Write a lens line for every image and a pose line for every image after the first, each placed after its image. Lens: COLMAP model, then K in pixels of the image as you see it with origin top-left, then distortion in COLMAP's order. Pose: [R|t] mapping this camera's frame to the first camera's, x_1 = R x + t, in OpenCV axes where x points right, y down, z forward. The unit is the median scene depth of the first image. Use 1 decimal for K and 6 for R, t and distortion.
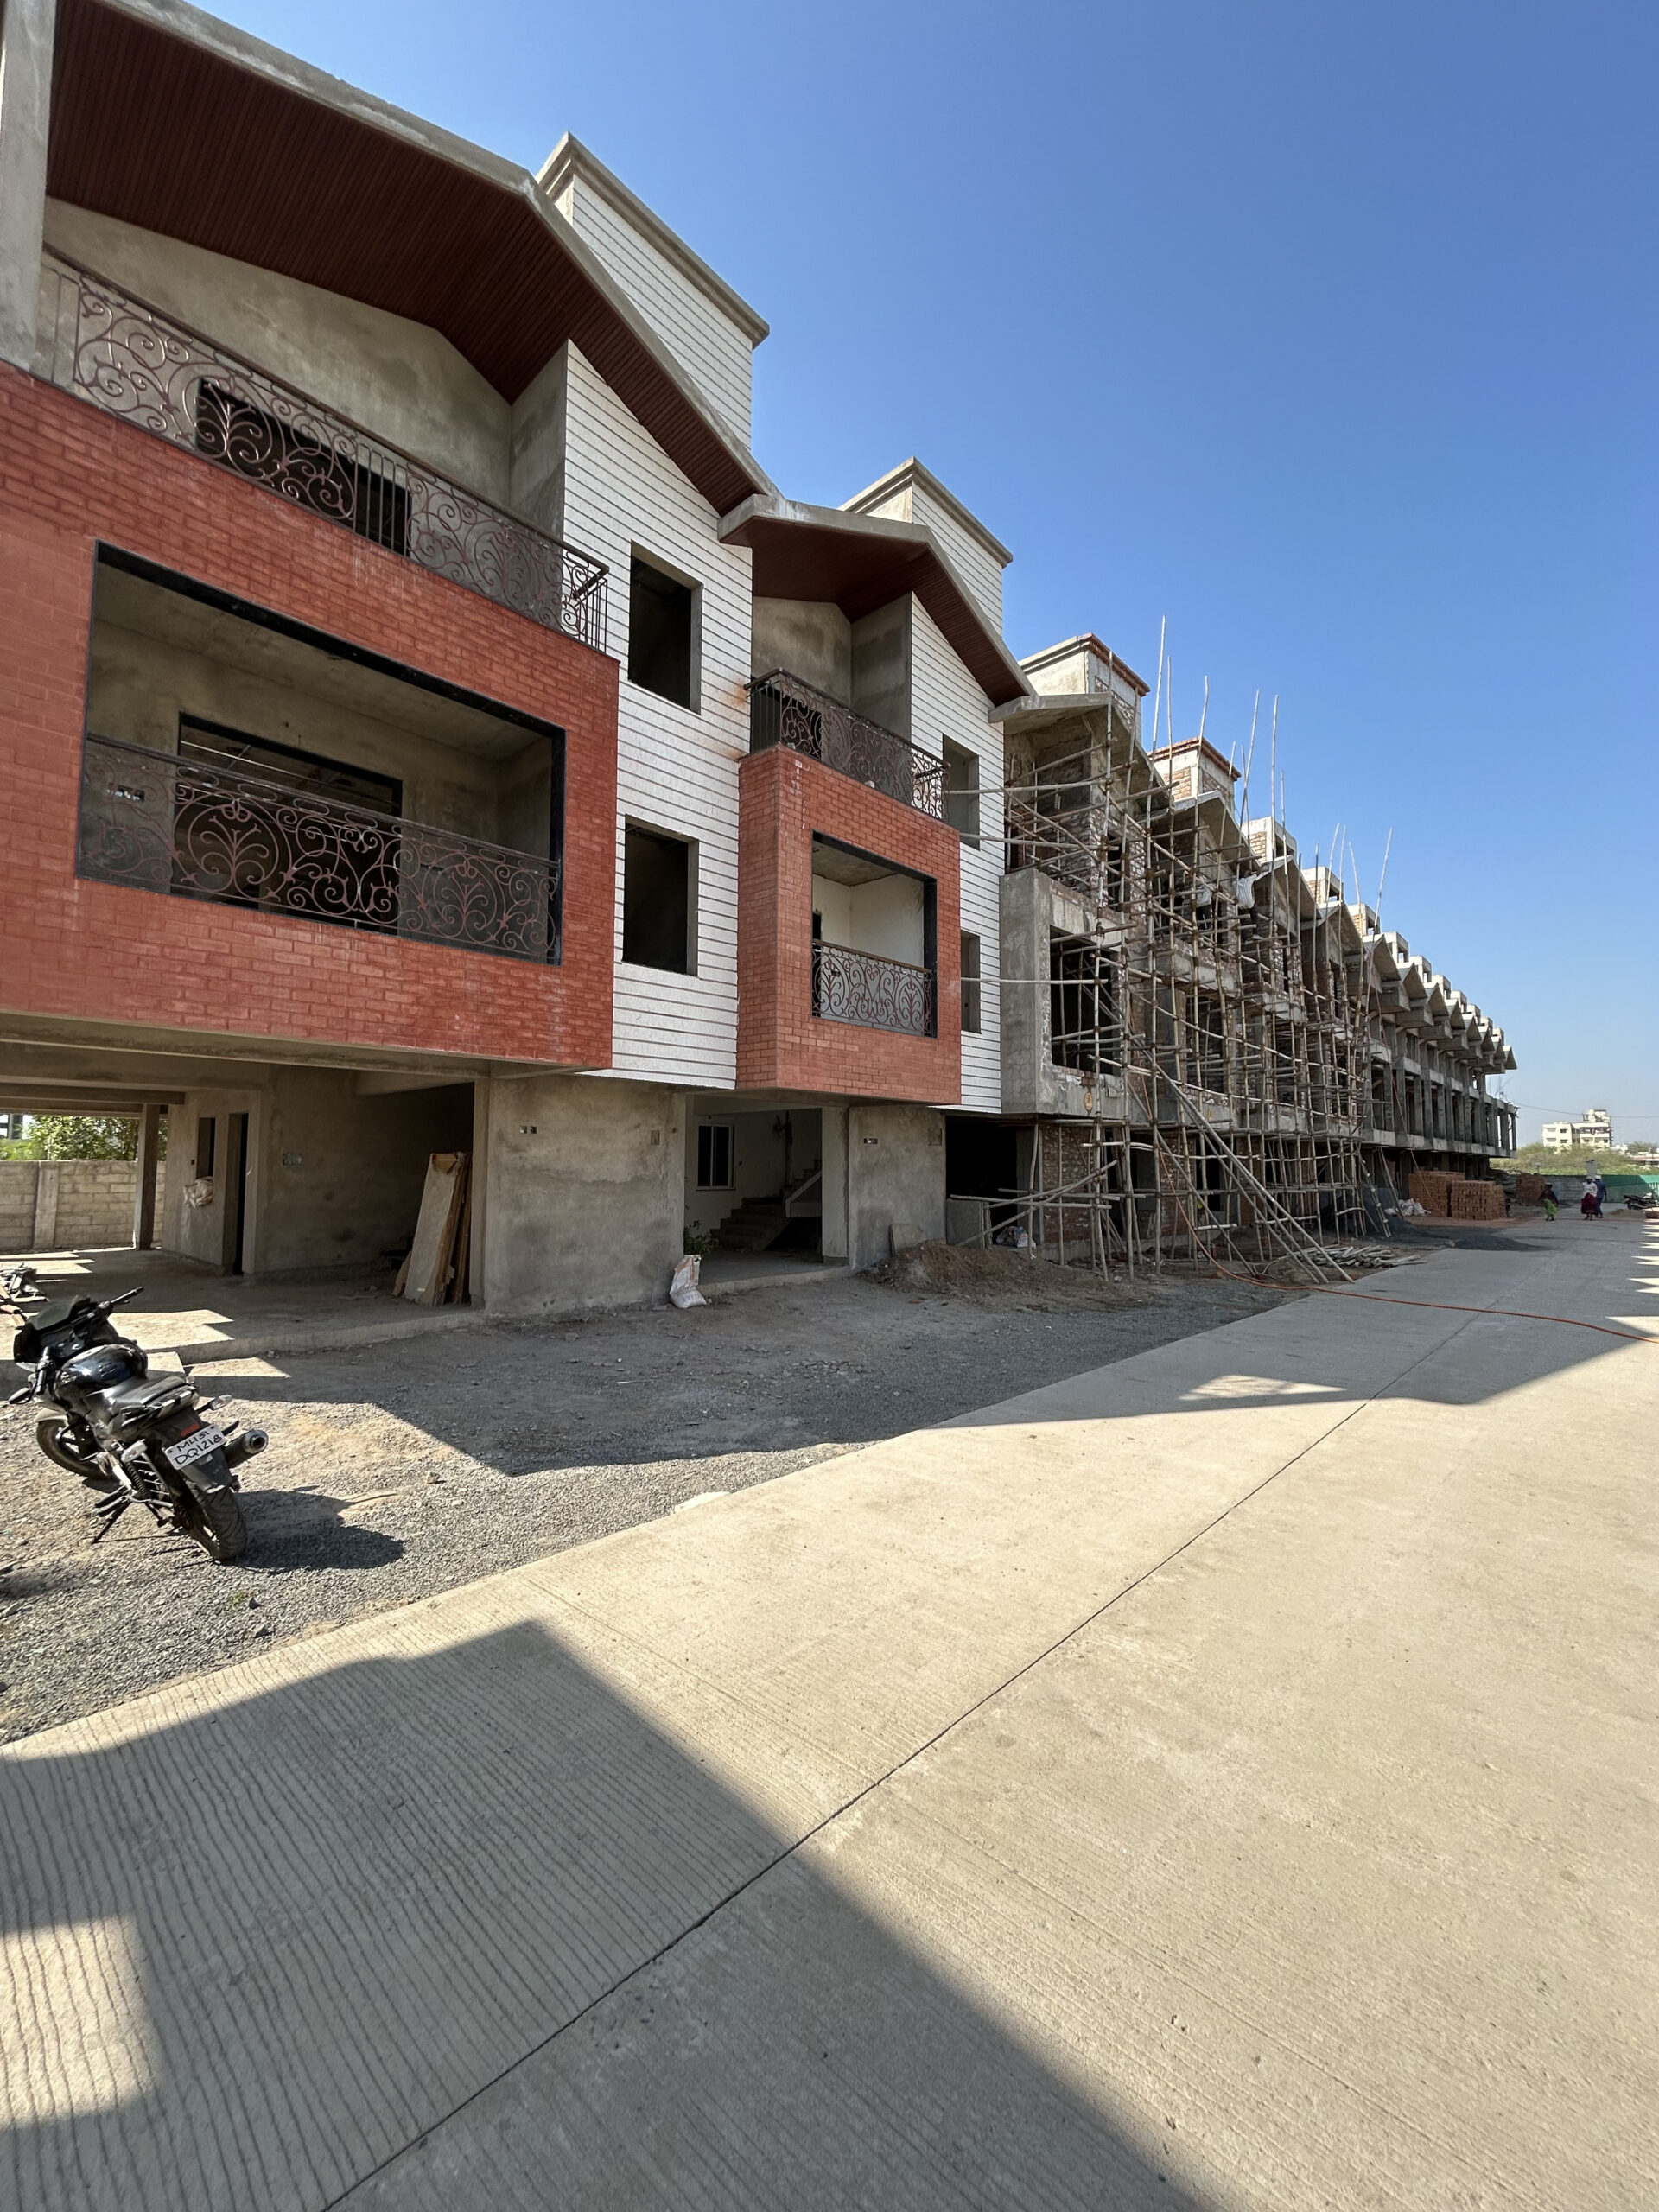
lens RADIAL K [[890.6, 0, 832.8], [0, 890.6, 1112.9], [0, 0, 1]] dist [-0.002836, 0.001290]
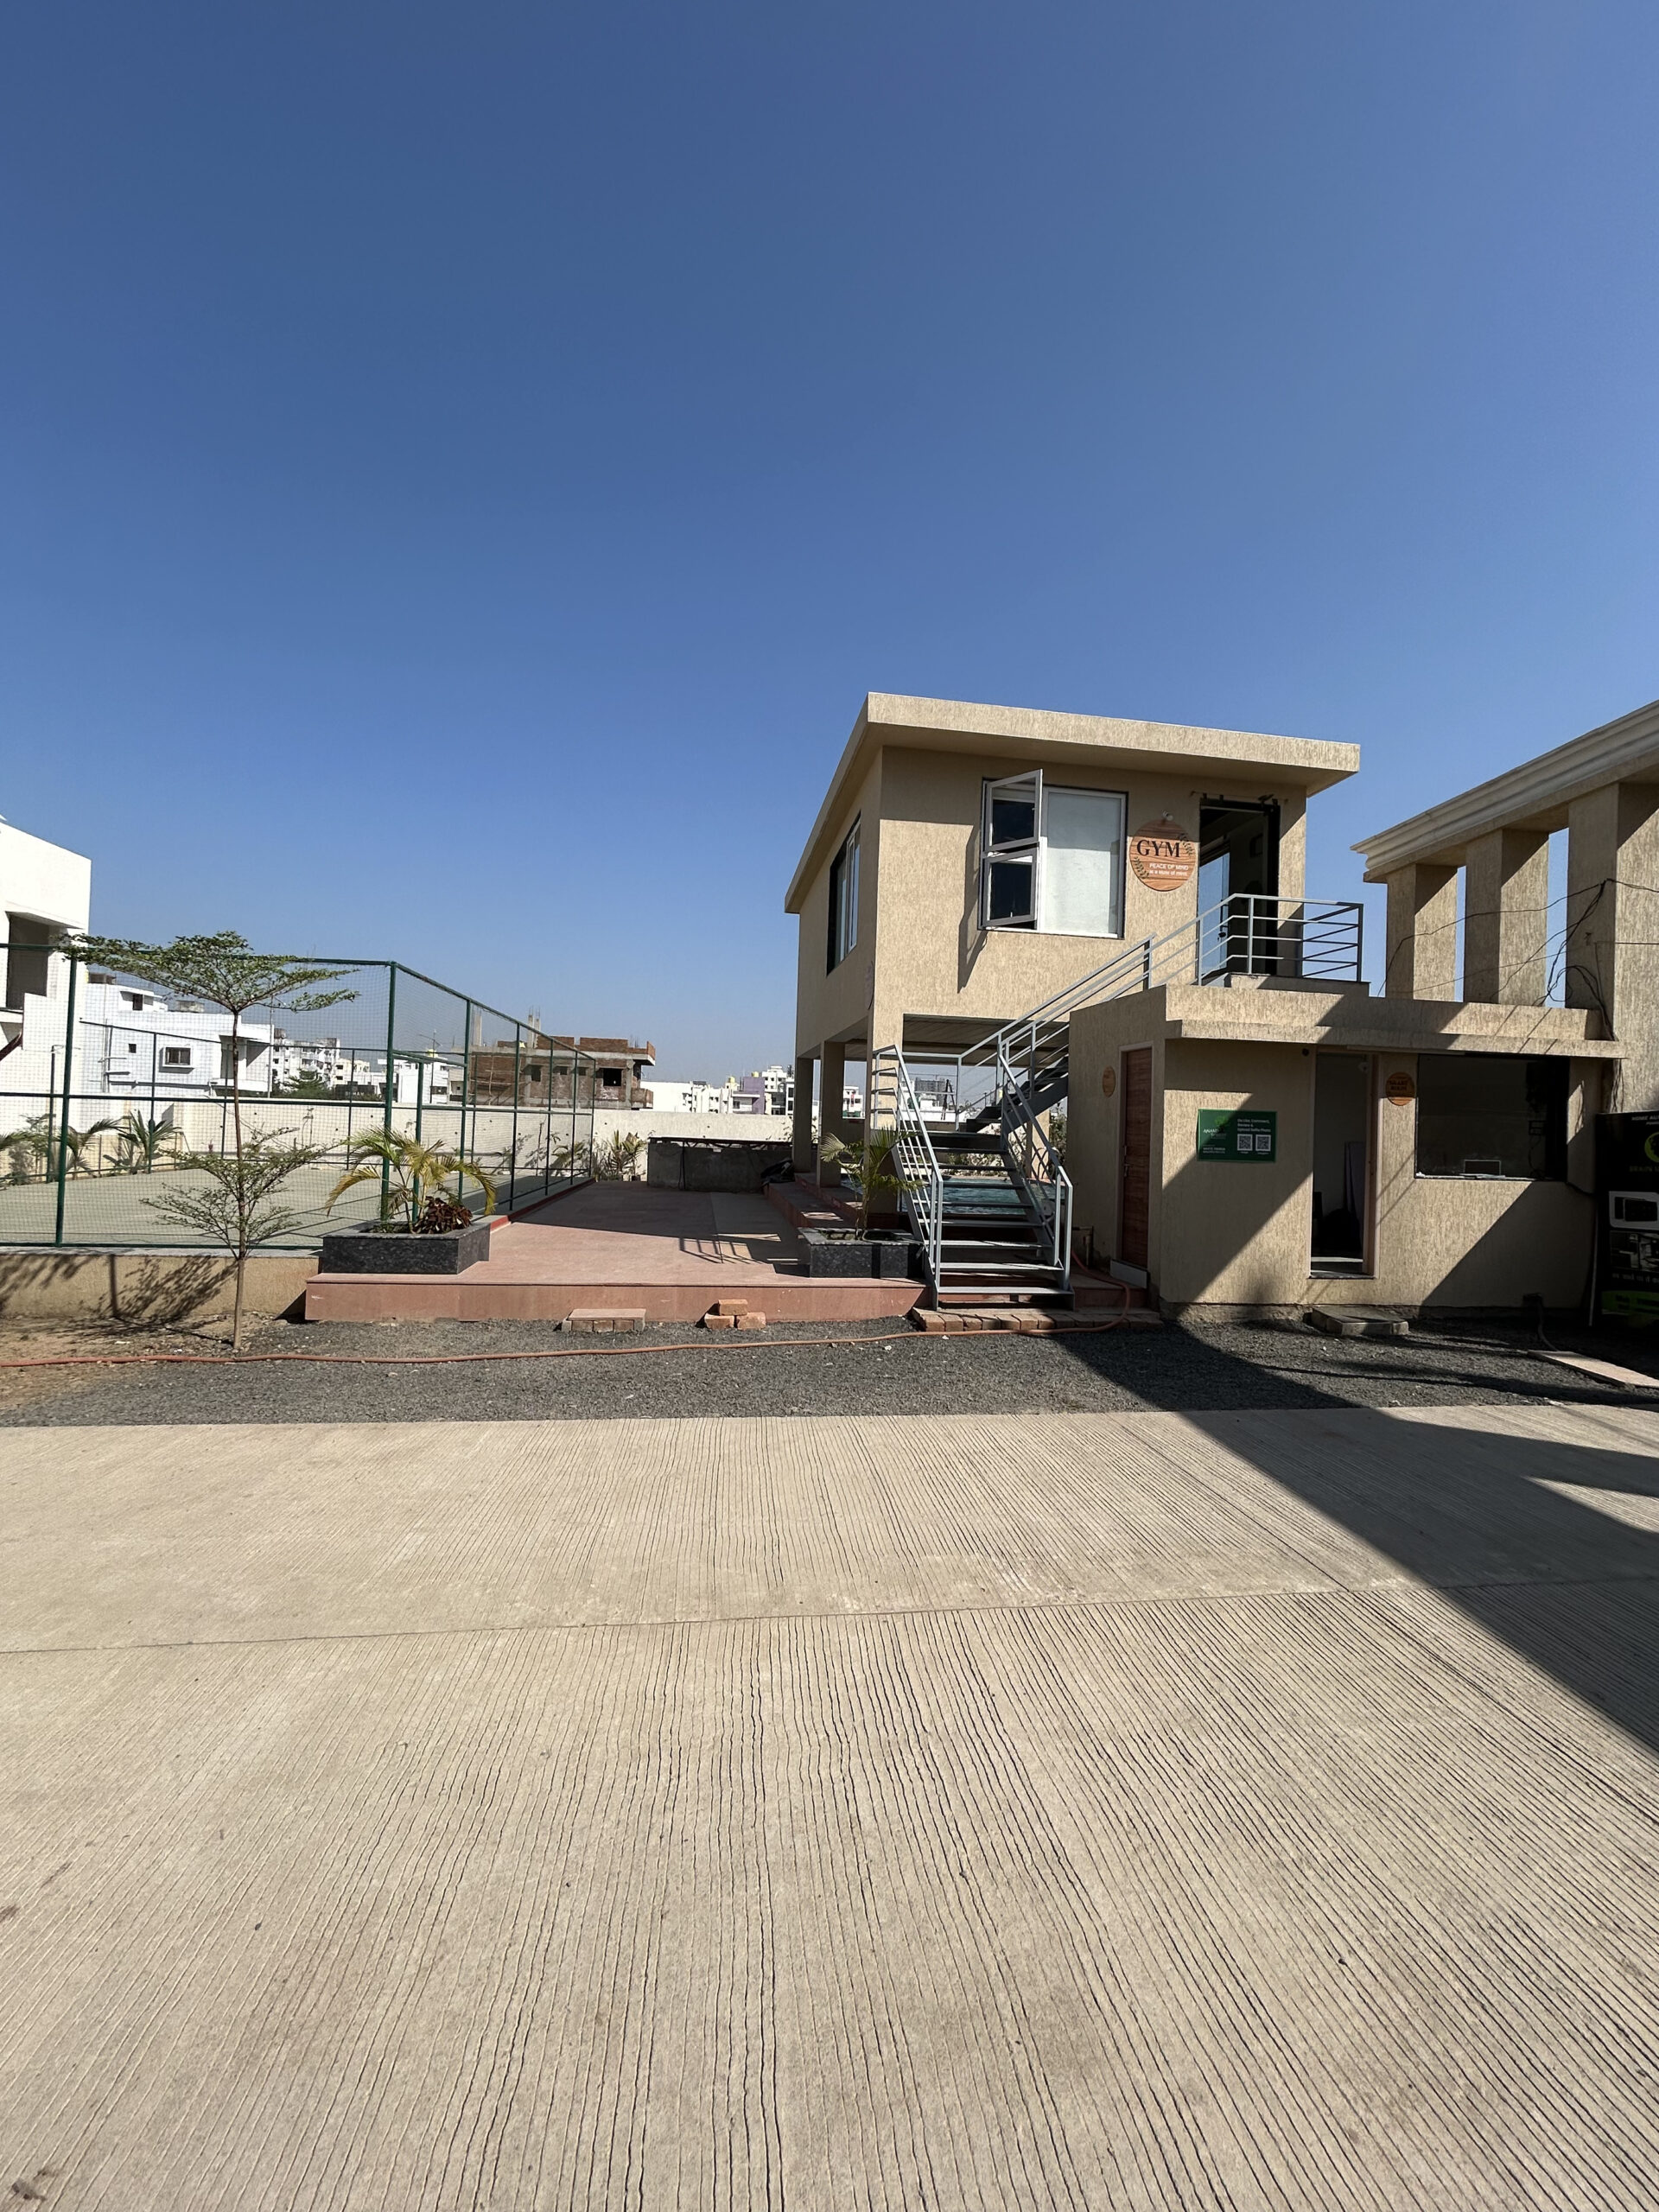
lens RADIAL K [[890.6, 0, 832.8], [0, 890.6, 1112.9], [0, 0, 1]] dist [-0.002836, 0.001290]
pose [[-0.770269, -0.023125, 0.637299, -0.040006], [-0.076106, 0.995534, -0.055862, 0.045114], [-0.633161, -0.091531, -0.768589, 0.572672]]
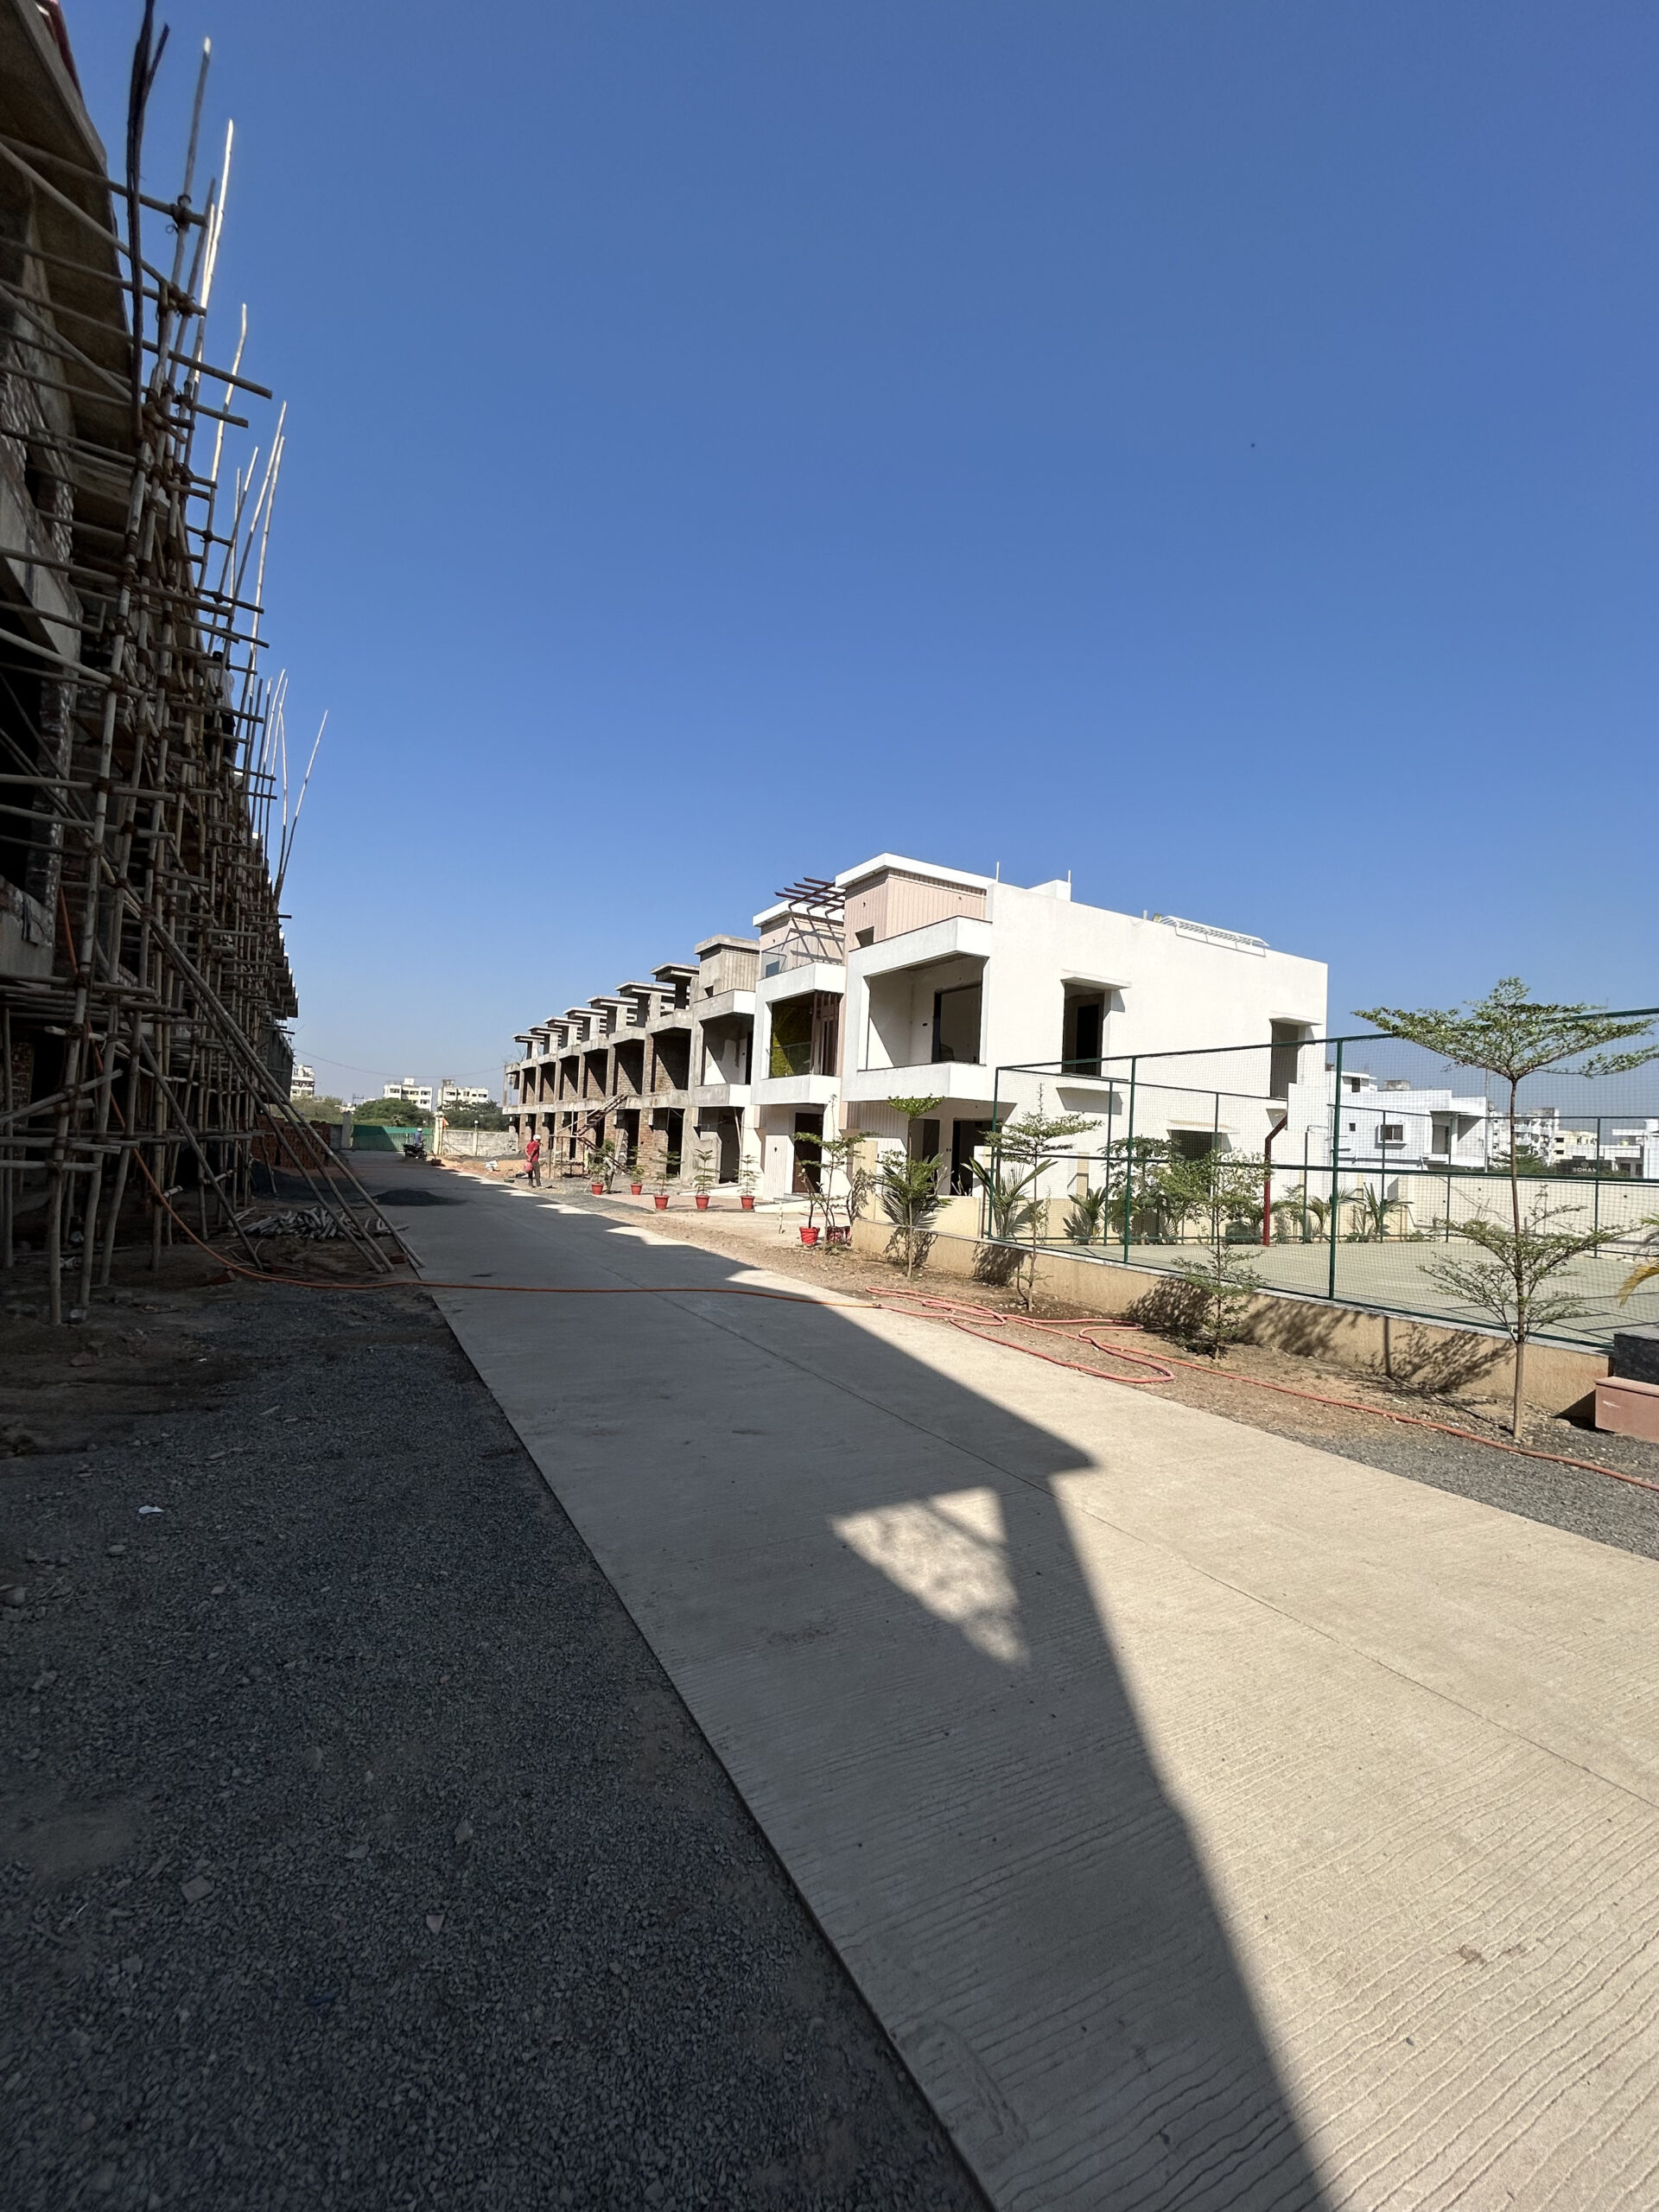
lens RADIAL K [[890.6, 0, 832.8], [0, 890.6, 1112.9], [0, 0, 1]] dist [-0.002836, 0.001290]
pose [[0.304893, 0.048234, 0.951164, -0.026510], [-0.107699, 0.994057, -0.015887, 0.051602], [-0.946277, -0.097596, 0.308276, 0.608183]]
